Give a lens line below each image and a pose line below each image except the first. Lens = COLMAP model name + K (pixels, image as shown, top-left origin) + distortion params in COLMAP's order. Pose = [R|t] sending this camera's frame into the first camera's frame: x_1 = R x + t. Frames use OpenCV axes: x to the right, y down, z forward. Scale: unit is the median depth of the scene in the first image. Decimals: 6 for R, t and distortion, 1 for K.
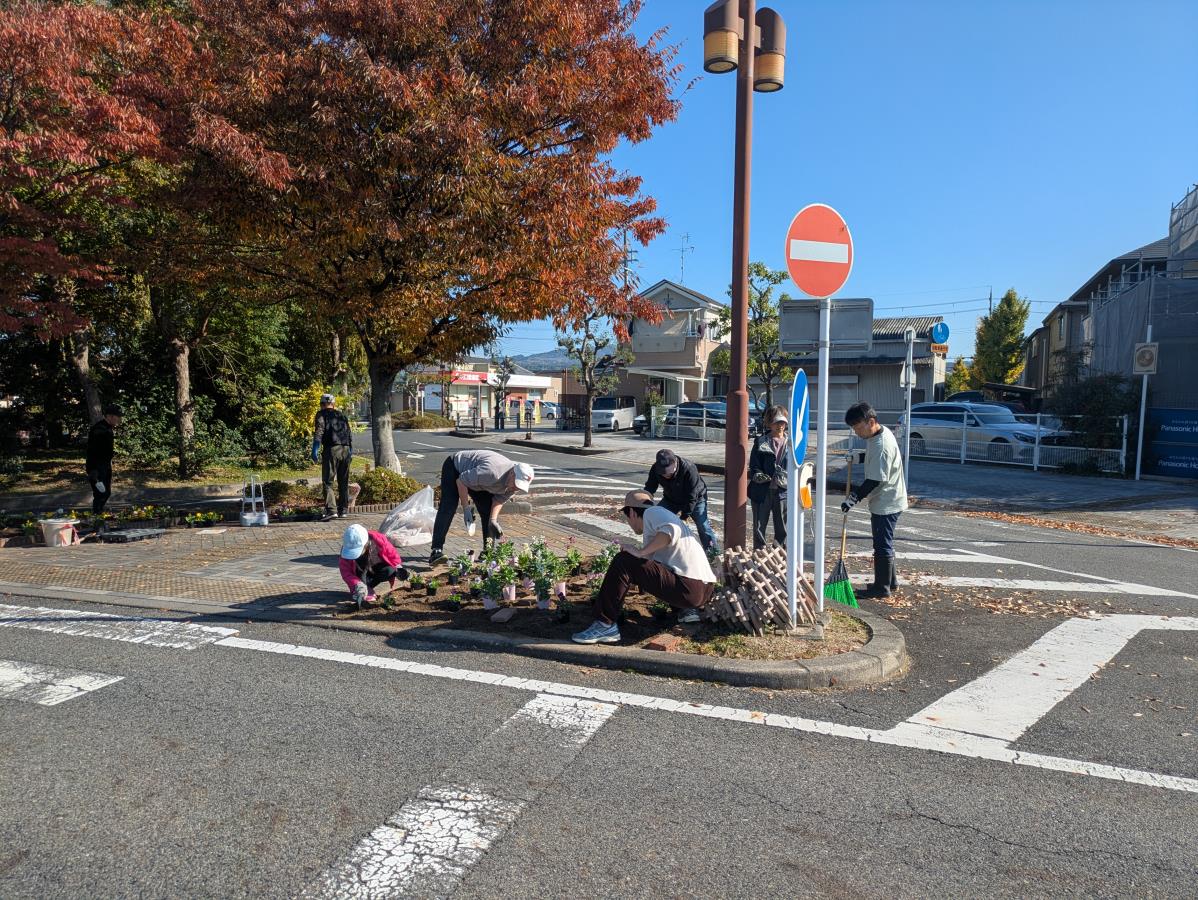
lens RADIAL K [[883.4, 0, 599.0], [0, 883.4, 450.0], [0, 0, 1]] dist [0.030441, -0.028117]
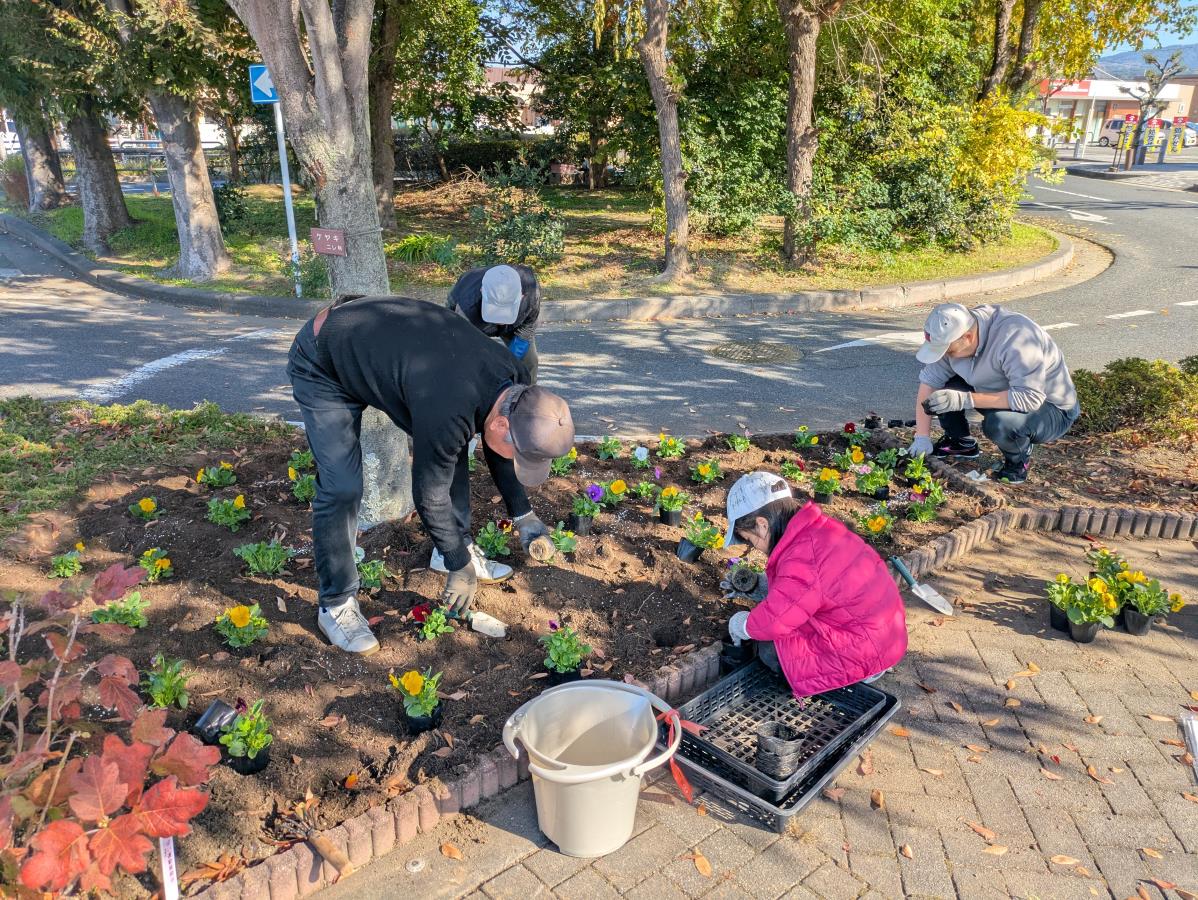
lens RADIAL K [[883.4, 0, 599.0], [0, 883.4, 450.0], [0, 0, 1]] dist [0.030441, -0.028117]
pose [[0.856574, 0.175702, -0.485190, -0.255830], [-0.025049, 0.953296, 0.300996, -0.024678], [0.515415, -0.245672, 0.820970, 0.402816]]
